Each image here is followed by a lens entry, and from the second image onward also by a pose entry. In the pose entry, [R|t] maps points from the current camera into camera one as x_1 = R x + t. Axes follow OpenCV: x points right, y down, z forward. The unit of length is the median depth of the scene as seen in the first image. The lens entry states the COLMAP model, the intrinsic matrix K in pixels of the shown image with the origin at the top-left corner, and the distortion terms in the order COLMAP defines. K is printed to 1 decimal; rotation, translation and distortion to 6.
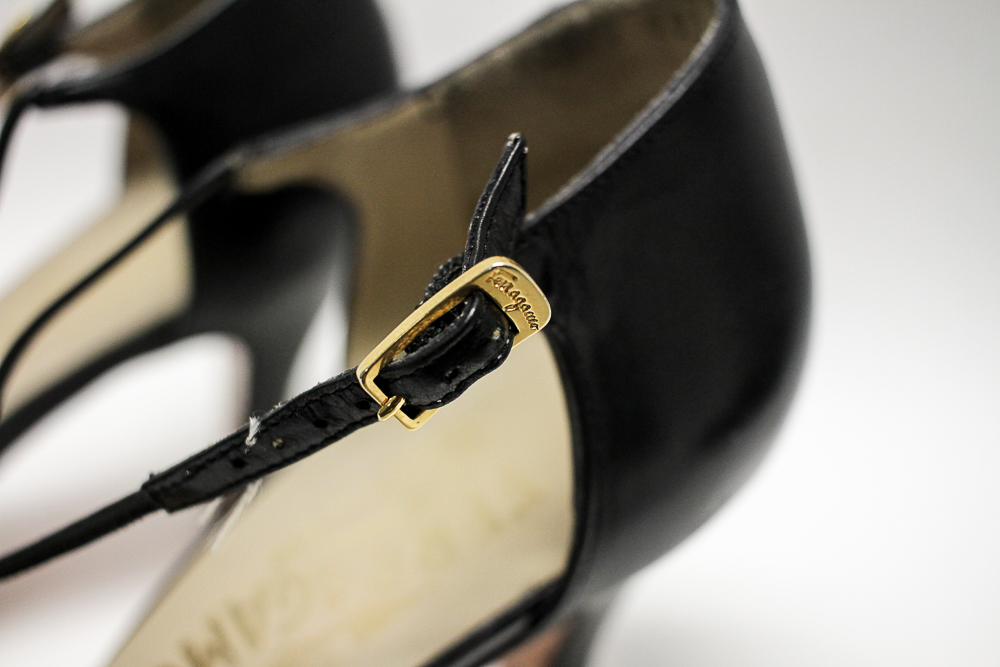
lens RADIAL K [[1197.7, 0, 501.9], [0, 1197.7, 332.9], [0, 0, 1]] dist [-0.104517, 0.000000]
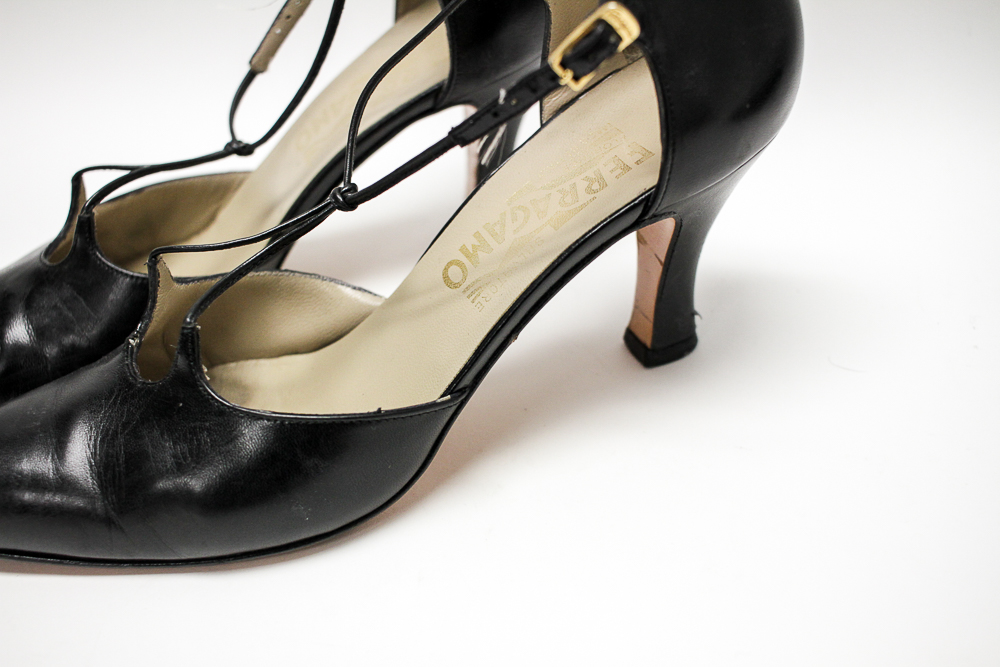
lens RADIAL K [[1197.7, 0, 498.8], [0, 1197.7, 334.6], [0, 0, 1]] dist [-0.104517, 0.000000]
pose [[0.986677, -0.023075, -0.161048, 0.116180], [0.037739, 0.995352, 0.088600, 0.306462], [0.158255, -0.093498, 0.982962, -1.109852]]
